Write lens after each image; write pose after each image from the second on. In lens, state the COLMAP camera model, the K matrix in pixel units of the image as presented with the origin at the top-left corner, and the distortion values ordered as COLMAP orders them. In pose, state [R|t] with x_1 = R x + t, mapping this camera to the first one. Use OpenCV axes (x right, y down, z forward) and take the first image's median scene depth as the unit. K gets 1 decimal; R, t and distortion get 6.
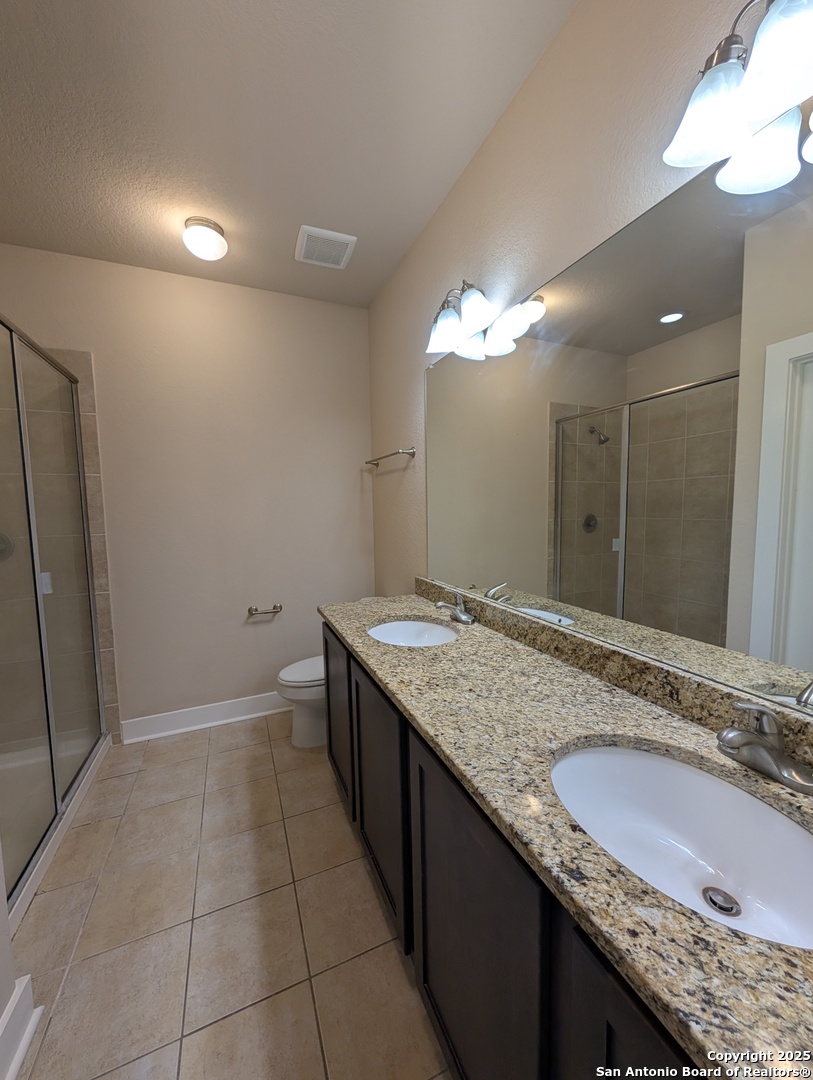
lens RADIAL K [[407.9, 0, 406.8], [0, 407.9, 540.8], [0, 0, 1]] dist [0.000405, -0.000094]
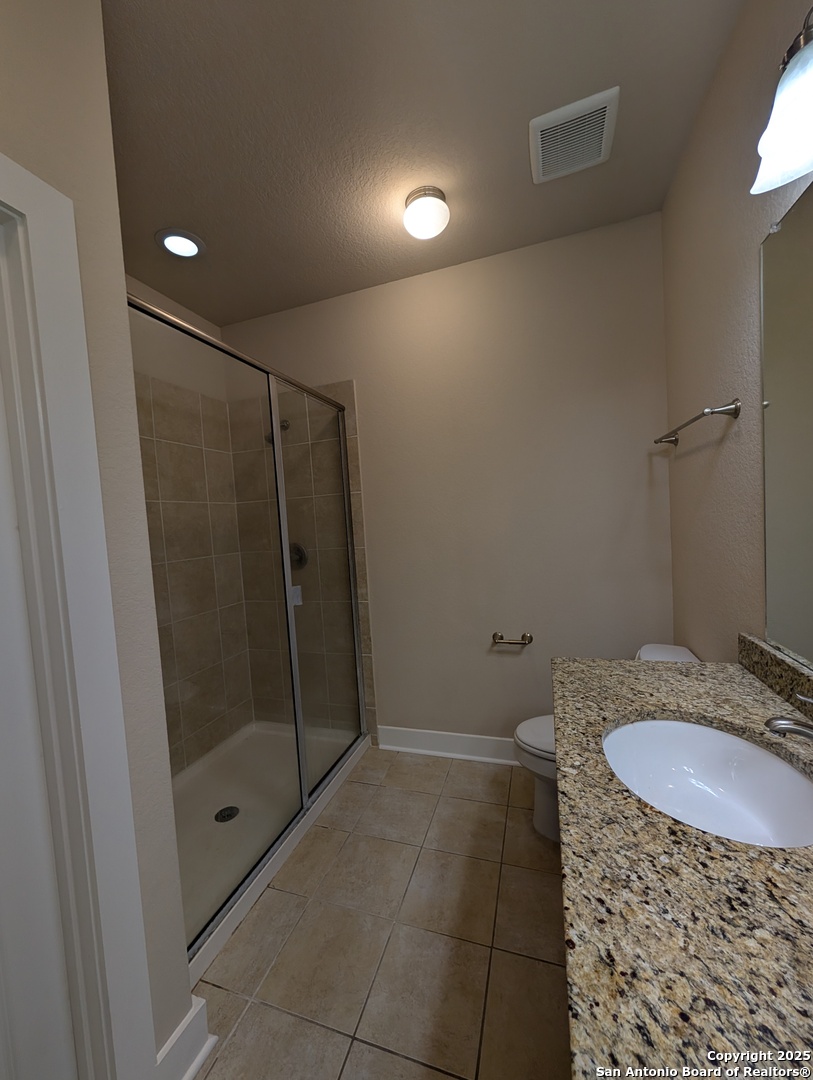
lens RADIAL K [[407.9, 0, 405.5], [0, 407.9, 541.8], [0, 0, 1]] dist [0.000405, -0.000094]
pose [[0.744160, 0.005795, -0.667976, 0.056565], [-0.004022, 0.999983, 0.004195, -0.038310], [0.667989, -0.000435, 0.744171, 0.301917]]
